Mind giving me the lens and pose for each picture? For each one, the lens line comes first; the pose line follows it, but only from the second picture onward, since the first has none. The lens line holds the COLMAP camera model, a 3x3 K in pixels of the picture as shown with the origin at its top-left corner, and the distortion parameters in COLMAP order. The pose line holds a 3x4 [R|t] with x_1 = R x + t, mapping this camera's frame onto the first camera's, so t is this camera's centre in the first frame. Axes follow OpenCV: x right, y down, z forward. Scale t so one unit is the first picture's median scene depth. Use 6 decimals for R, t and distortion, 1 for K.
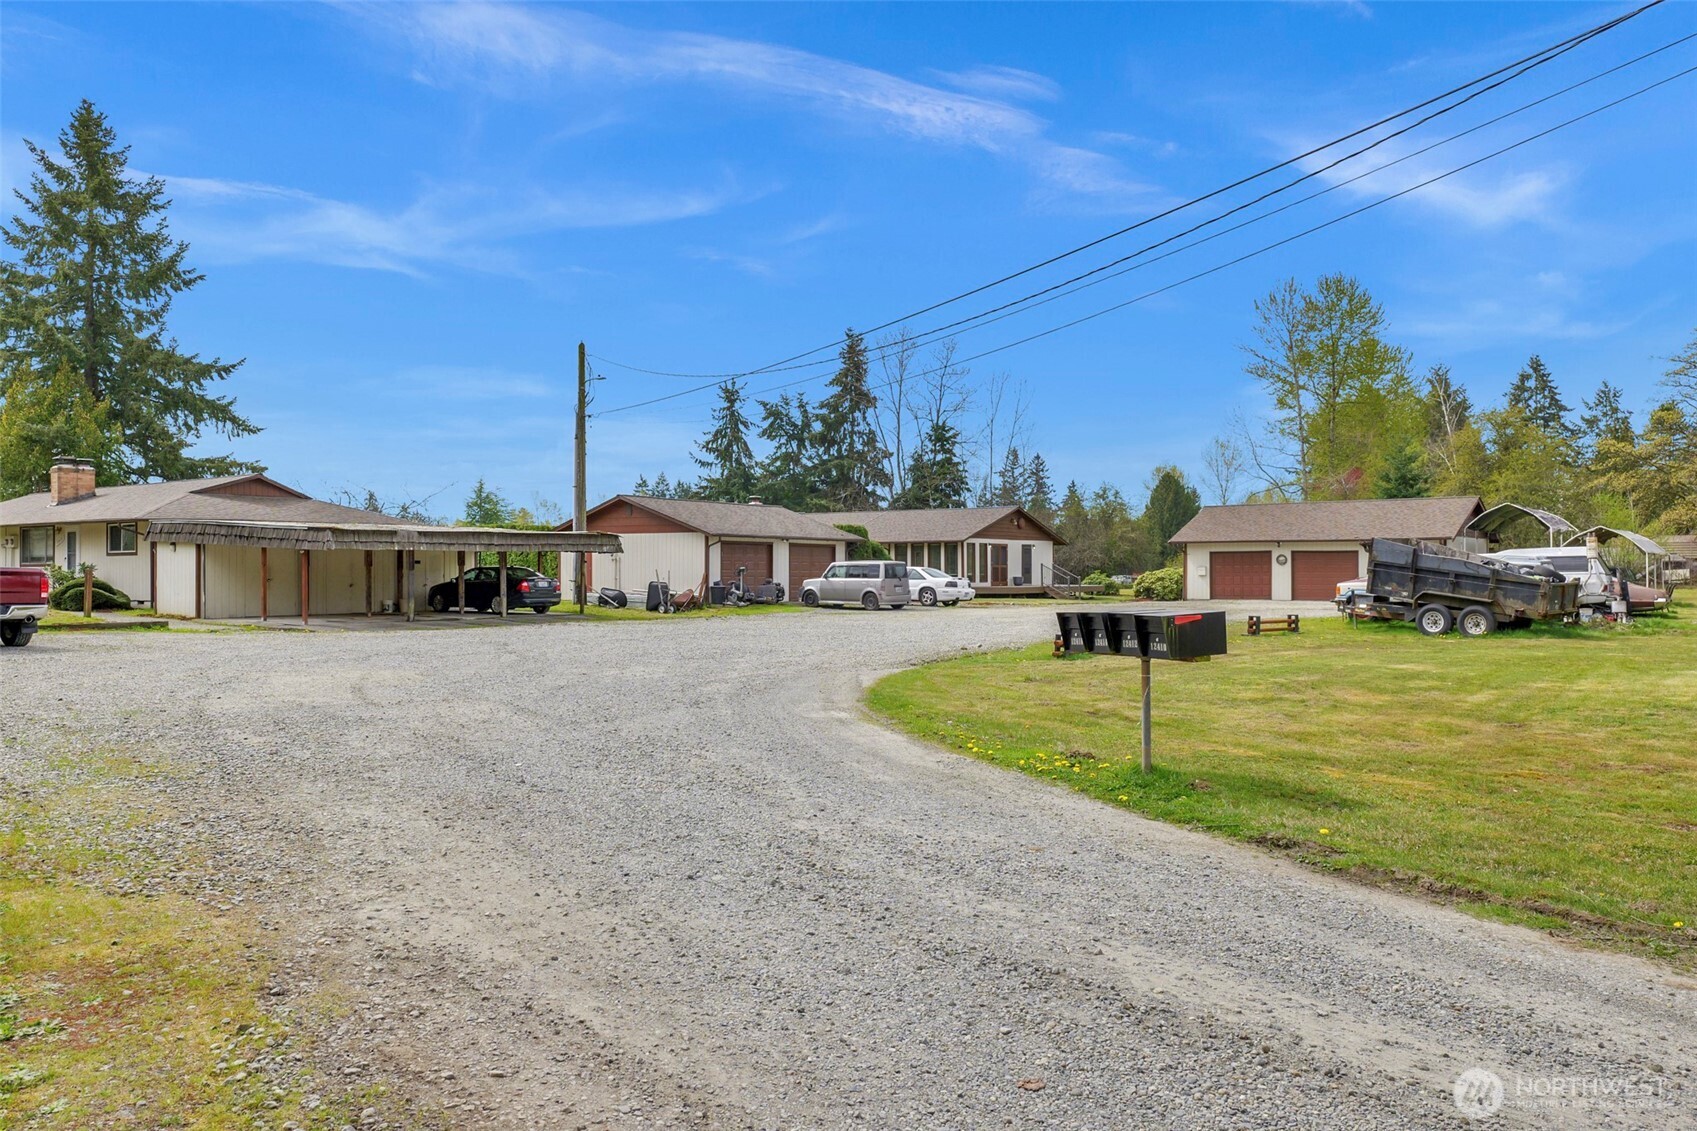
lens RADIAL K [[1263.8, 0, 846.8], [0, 1263.8, 569.2], [0, 0, 1]] dist [-0.001507, 0.001374]
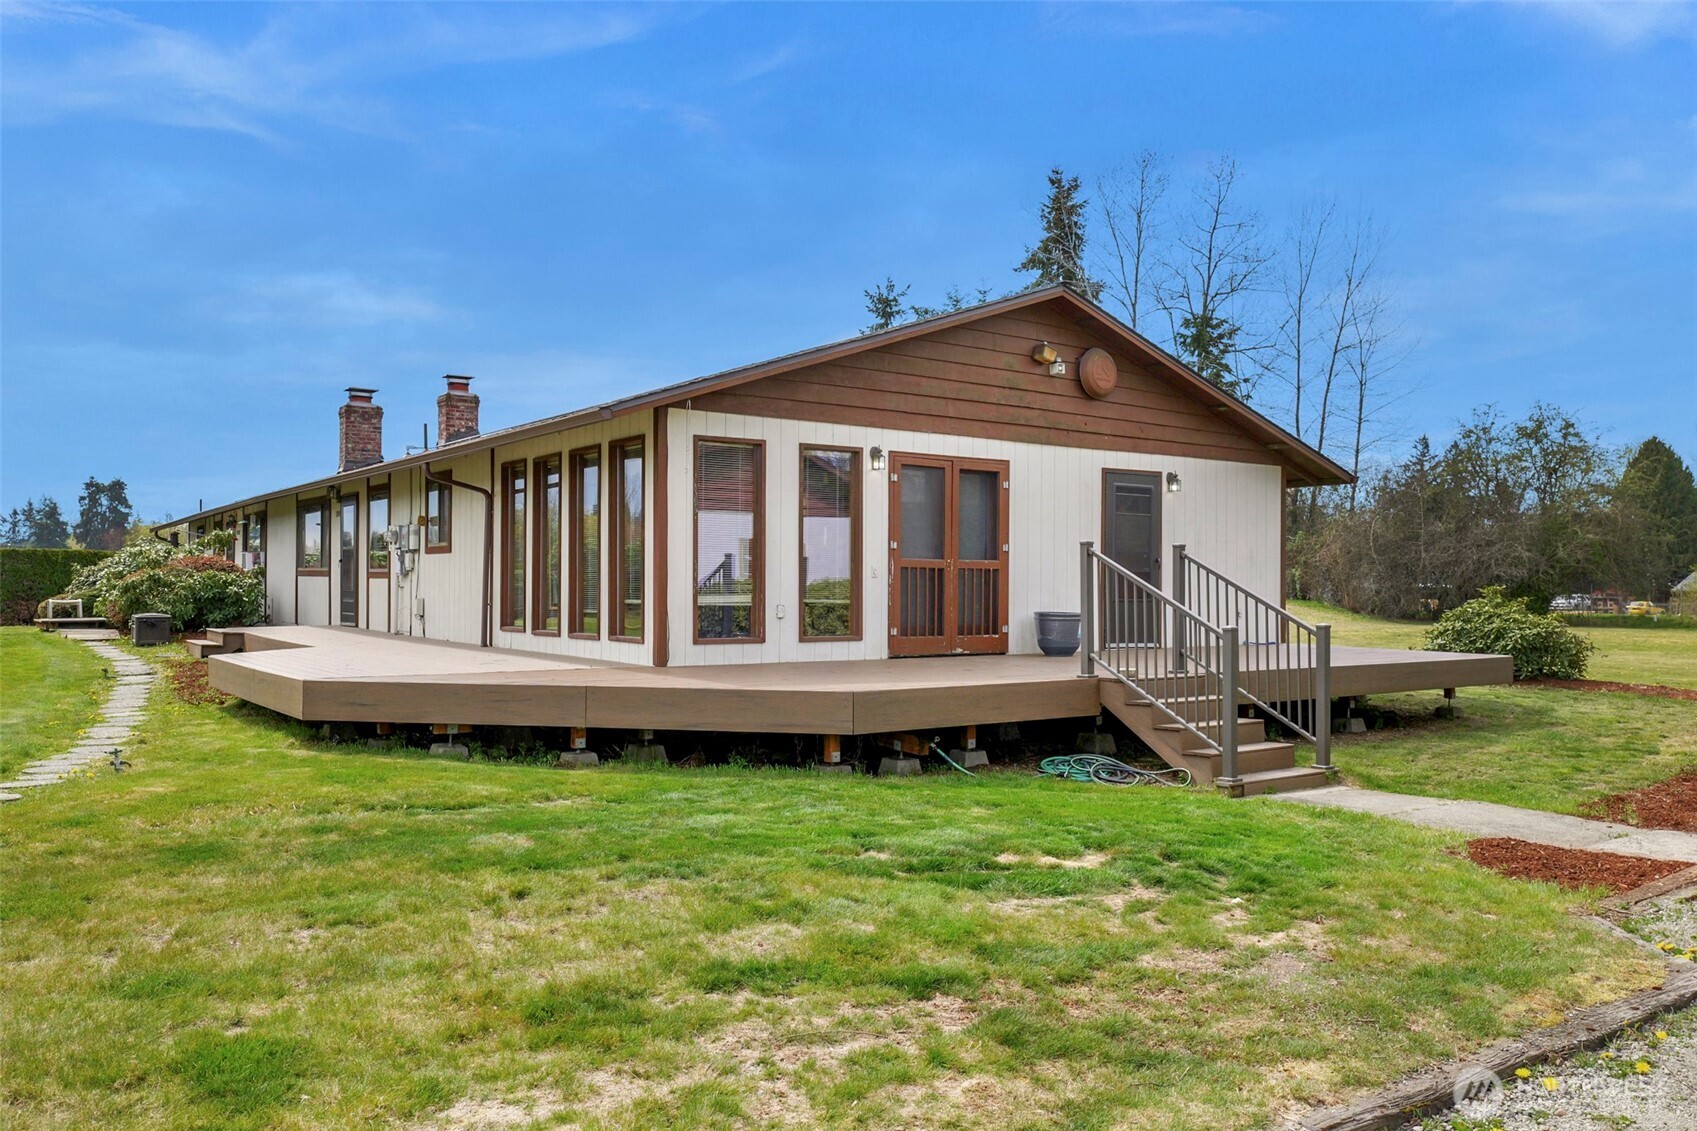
lens RADIAL K [[1263.8, 0, 848.5], [0, 1263.8, 570.9], [0, 0, 1]] dist [-0.001507, 0.001374]
pose [[0.953705, 0.006710, -0.300669, 0.148196], [-0.009209, 0.999934, -0.006896, 0.000530], [0.300603, 0.009345, 0.953704, 0.698259]]
